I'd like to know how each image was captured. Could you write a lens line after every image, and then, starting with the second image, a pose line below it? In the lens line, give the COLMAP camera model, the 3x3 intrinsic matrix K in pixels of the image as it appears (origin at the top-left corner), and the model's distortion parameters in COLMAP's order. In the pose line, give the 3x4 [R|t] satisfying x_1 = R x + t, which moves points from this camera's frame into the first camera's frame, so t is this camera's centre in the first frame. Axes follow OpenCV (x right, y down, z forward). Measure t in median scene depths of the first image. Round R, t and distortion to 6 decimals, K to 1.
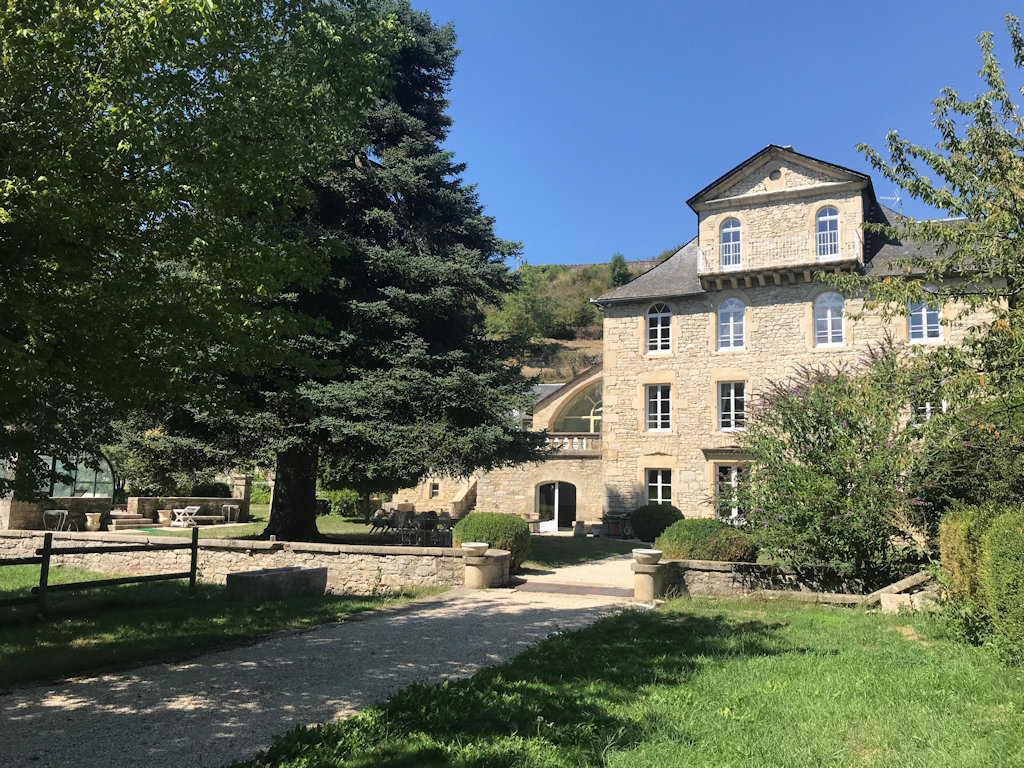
lens RADIAL K [[859.9, 0, 512.2], [0, 859.9, 384.0], [0, 0, 1]] dist [0.053536, 0.000850]
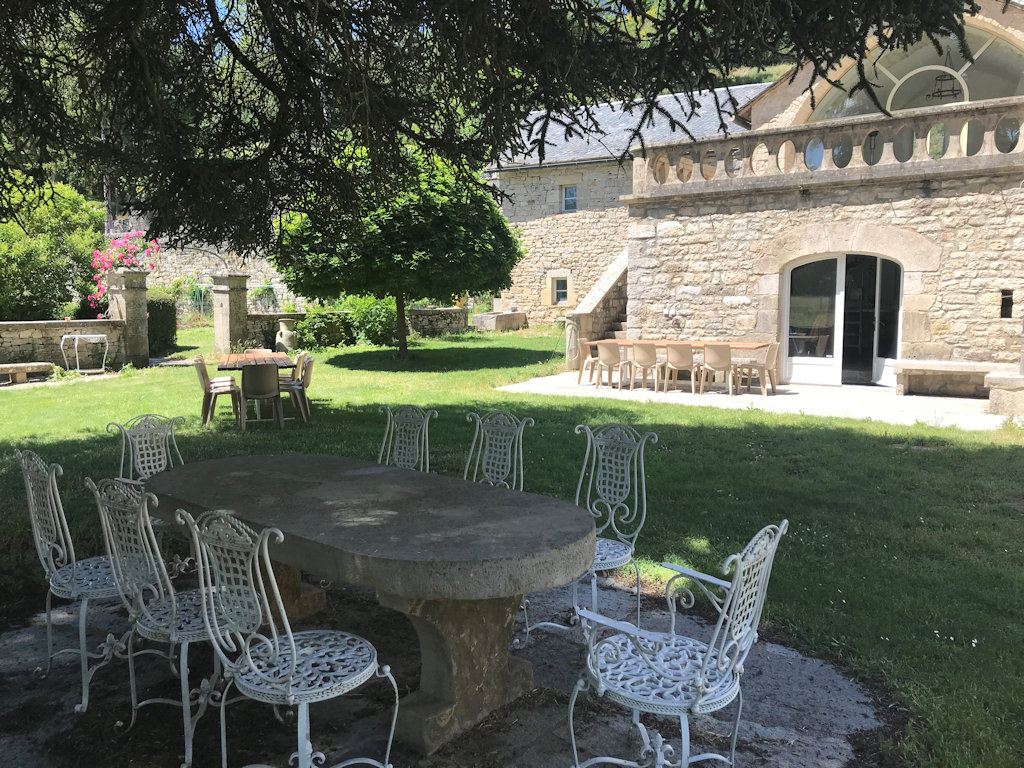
lens RADIAL K [[859.9, 0, 511.6], [0, 859.9, 384.1], [0, 0, 1]] dist [0.053536, 0.000850]
pose [[0.983067, -0.014181, -0.182695, -0.021254], [0.055704, 0.972946, 0.224215, 0.073788], [0.174573, -0.230596, 0.957262, 0.586999]]
